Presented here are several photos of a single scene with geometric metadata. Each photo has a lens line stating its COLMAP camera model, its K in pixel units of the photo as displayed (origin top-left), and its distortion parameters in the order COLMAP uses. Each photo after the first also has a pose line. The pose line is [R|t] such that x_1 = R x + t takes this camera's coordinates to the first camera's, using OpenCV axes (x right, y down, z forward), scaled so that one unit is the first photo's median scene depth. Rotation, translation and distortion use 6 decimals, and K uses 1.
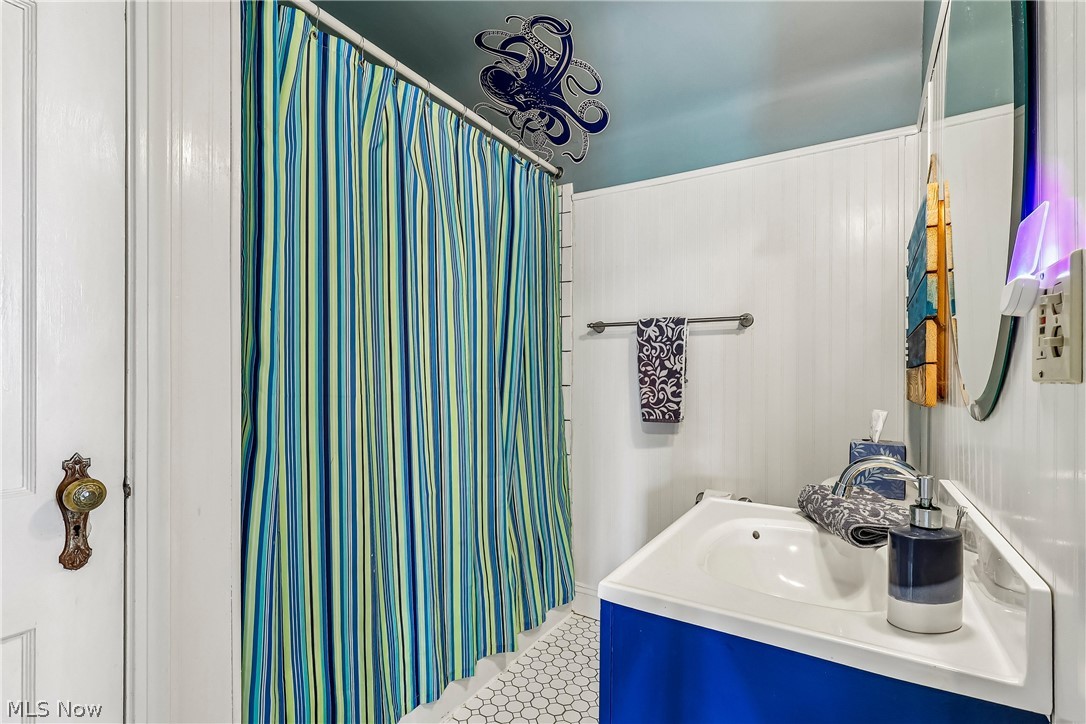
lens RADIAL K [[510.2, 0, 541.7], [0, 510.2, 364.6], [0, 0, 1]] dist [-0.000908, -0.000164]
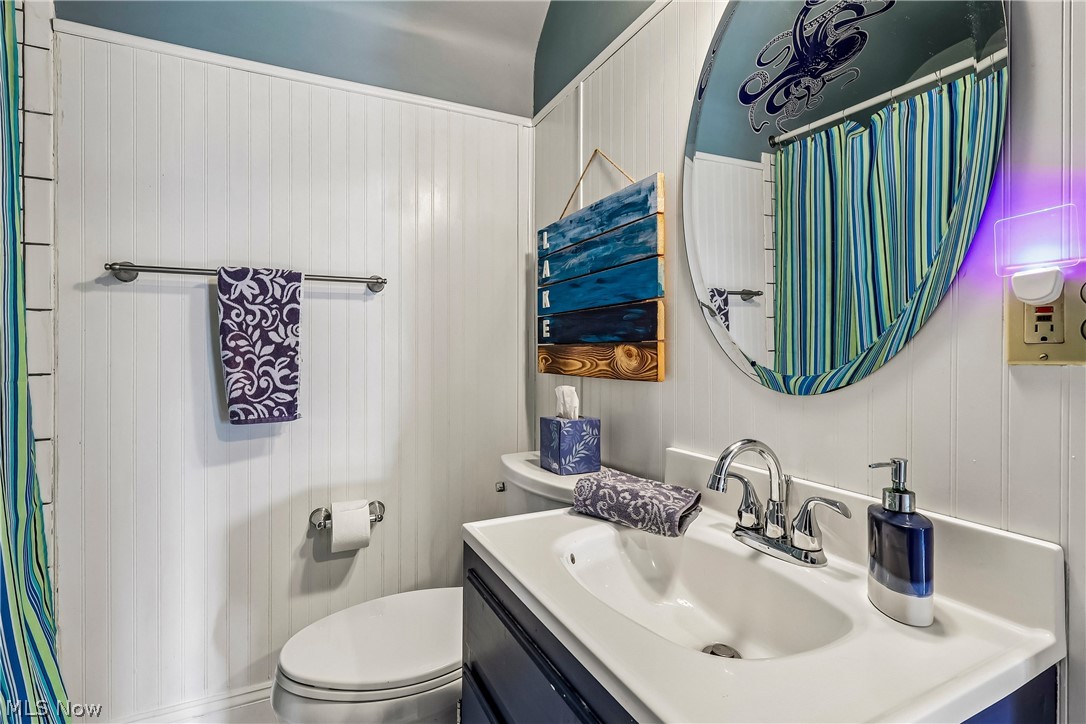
lens RADIAL K [[502.0, 0, 524.5], [0, 502.0, 345.0], [0, 0, 1]] dist [0.000375, -0.000034]
pose [[0.538068, -0.004378, 0.842890, -0.142448], [-0.011052, 0.999864, 0.012248, -0.001924], [-0.842829, -0.015906, 0.537946, 0.347964]]
